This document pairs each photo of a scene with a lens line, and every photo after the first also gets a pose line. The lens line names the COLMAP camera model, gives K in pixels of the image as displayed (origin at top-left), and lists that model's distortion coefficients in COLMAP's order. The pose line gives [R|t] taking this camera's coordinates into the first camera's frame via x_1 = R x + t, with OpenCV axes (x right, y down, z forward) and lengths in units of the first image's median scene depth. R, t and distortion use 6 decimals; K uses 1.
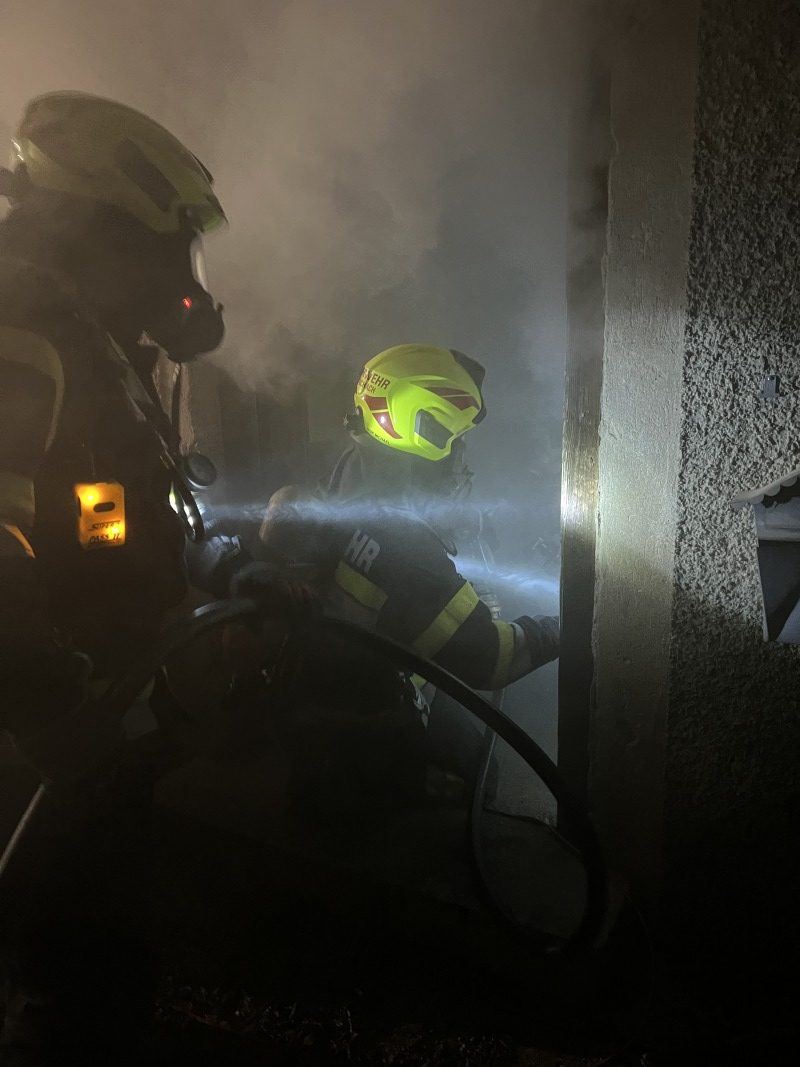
lens RADIAL K [[785.6, 0, 404.6], [0, 785.6, 538.0], [0, 0, 1]] dist [0.012548, -0.012549]
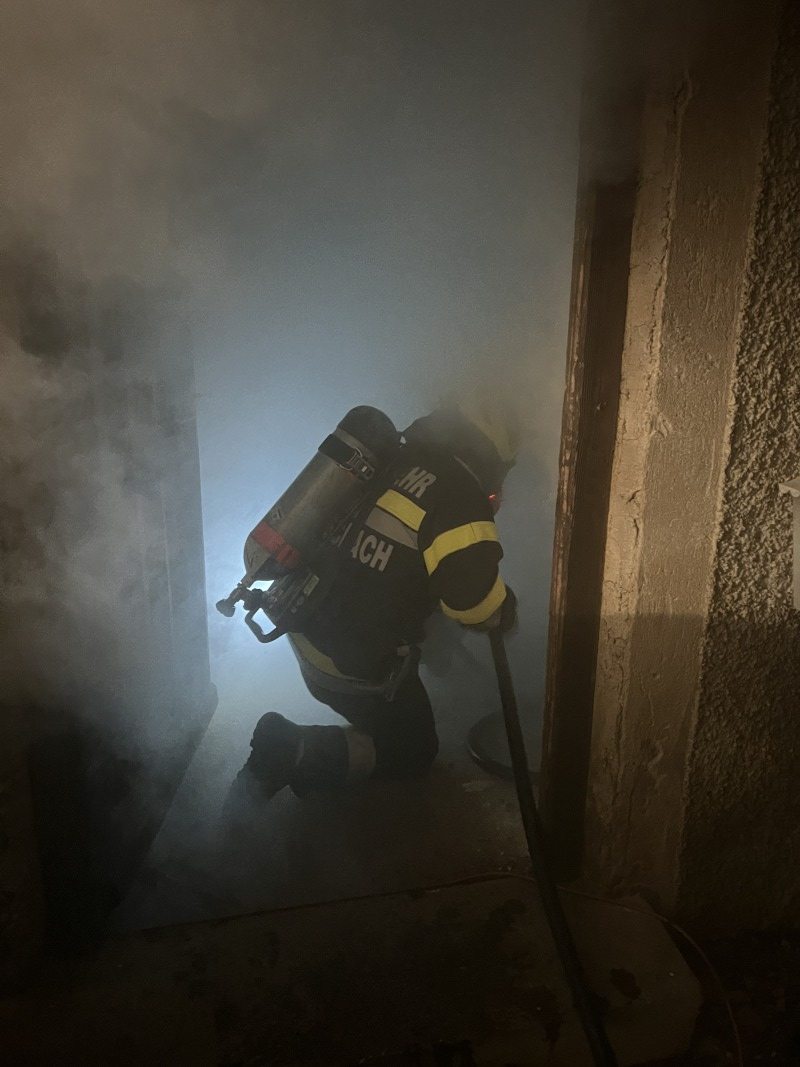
lens RADIAL K [[785.6, 0, 404.9], [0, 785.6, 532.6], [0, 0, 1]] dist [0.012548, -0.012549]
pose [[0.767959, -0.150956, 0.622456, -0.539545], [0.113201, 0.988520, 0.100070, -0.147451], [-0.630416, -0.006387, 0.776231, 0.525788]]
